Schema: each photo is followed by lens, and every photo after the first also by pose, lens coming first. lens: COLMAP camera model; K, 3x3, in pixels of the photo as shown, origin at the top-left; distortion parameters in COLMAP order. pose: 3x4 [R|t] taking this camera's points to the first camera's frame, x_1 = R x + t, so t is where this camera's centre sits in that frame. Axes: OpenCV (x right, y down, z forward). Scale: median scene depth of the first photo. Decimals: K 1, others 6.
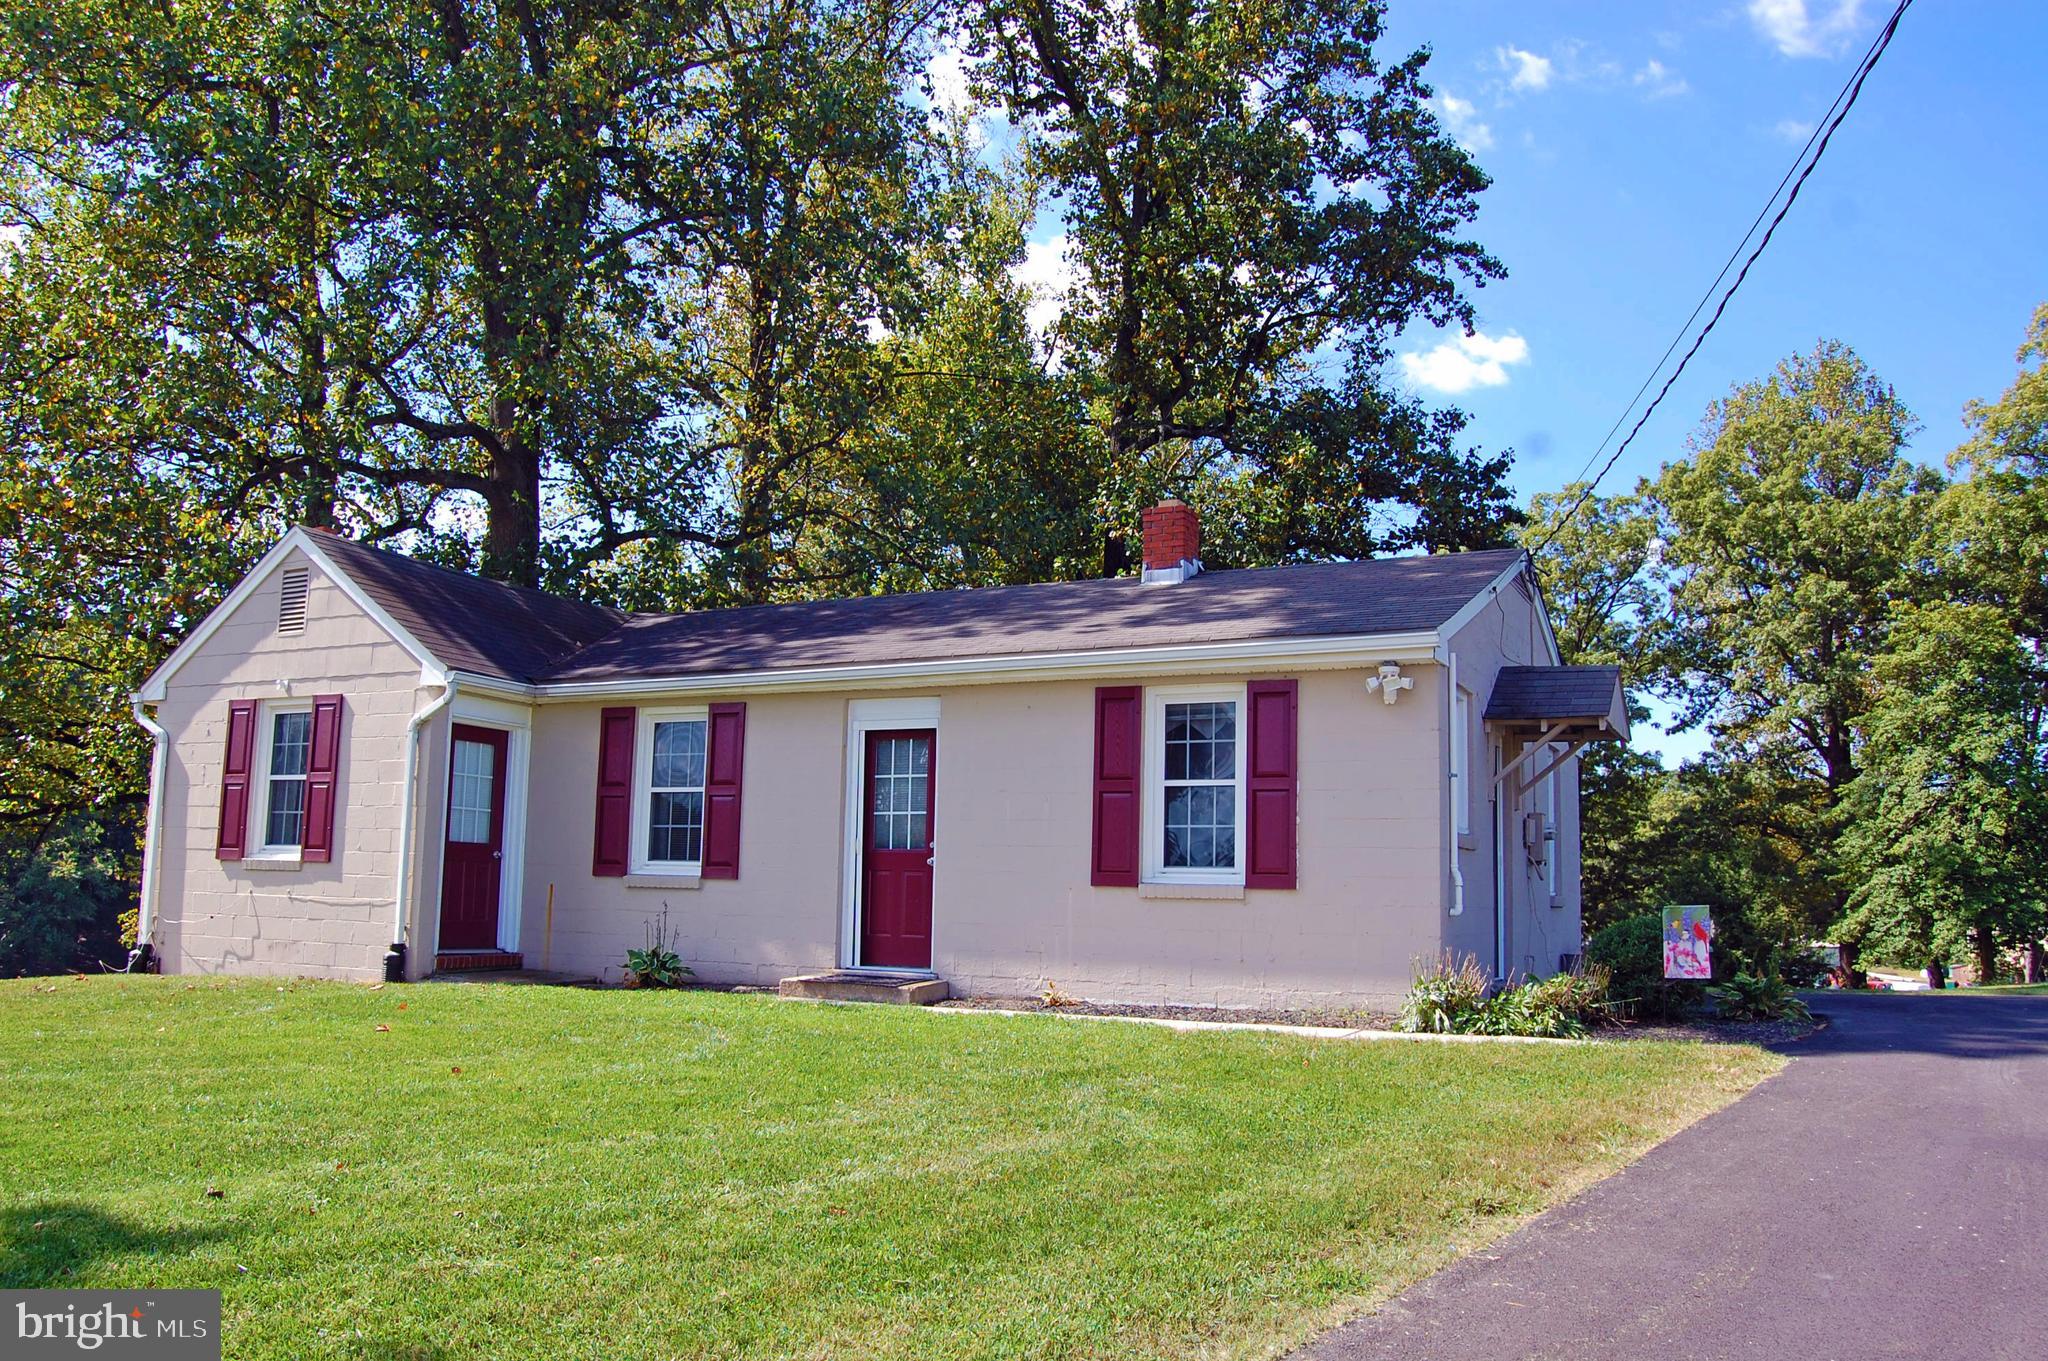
lens RADIAL K [[1610.4, 0, 1024.0], [0, 1610.4, 680.5], [0, 0, 1]] dist [-0.104281, 0.043529]
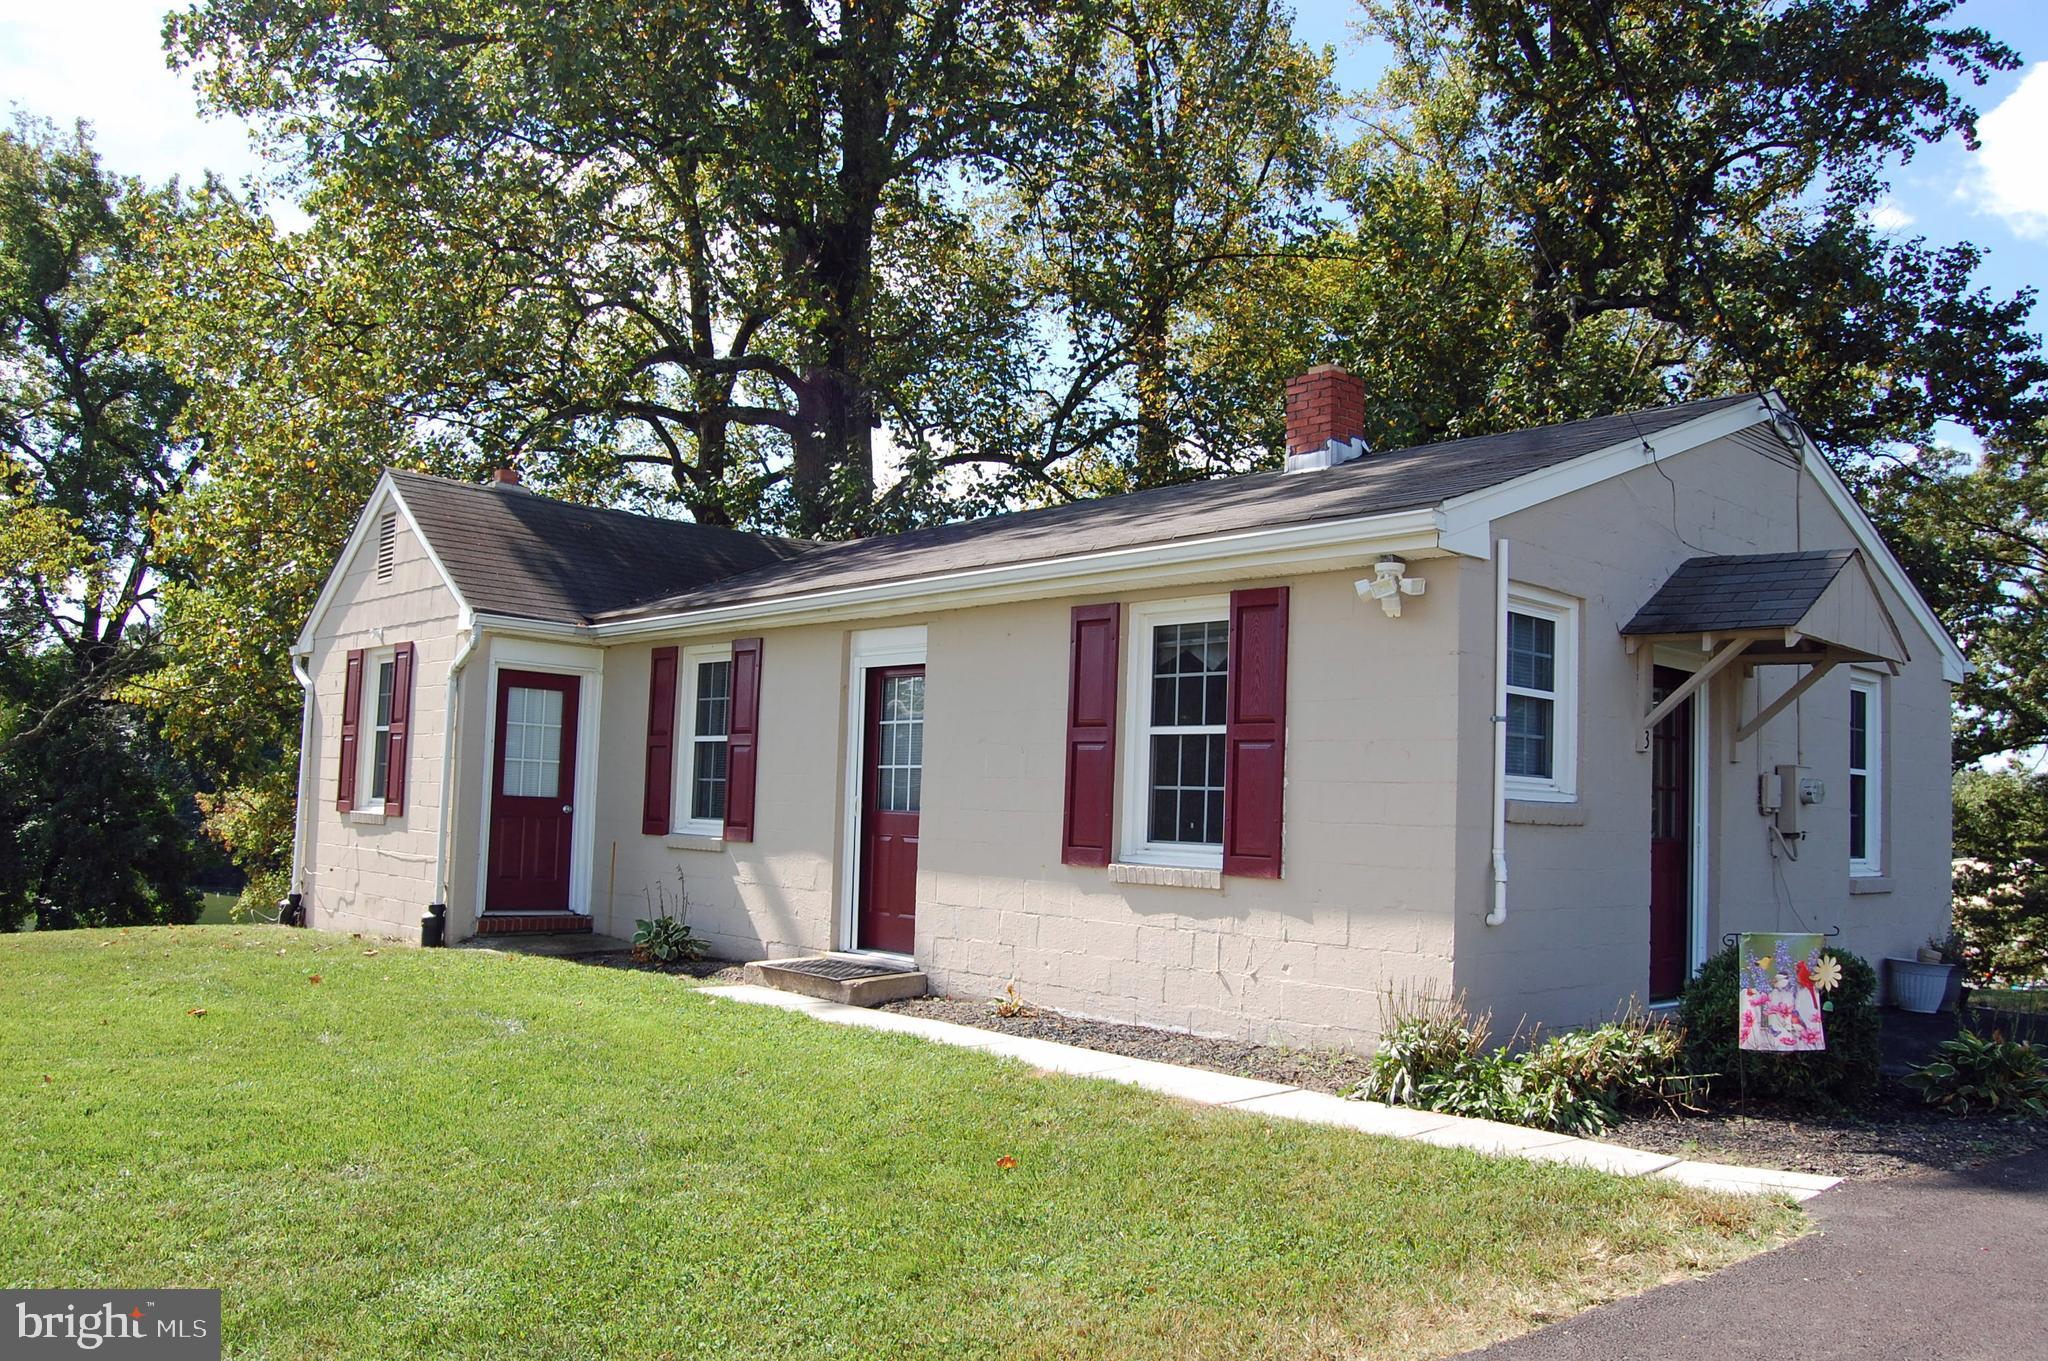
lens RADIAL K [[1610.4, 0, 1024.0], [0, 1610.4, 680.5], [0, 0, 1]] dist [-0.104281, 0.043529]
pose [[0.933649, -0.017634, -0.357755, 0.267818], [0.033435, 0.998717, 0.038031, 0.008429], [0.356625, -0.047469, 0.933041, 0.243203]]
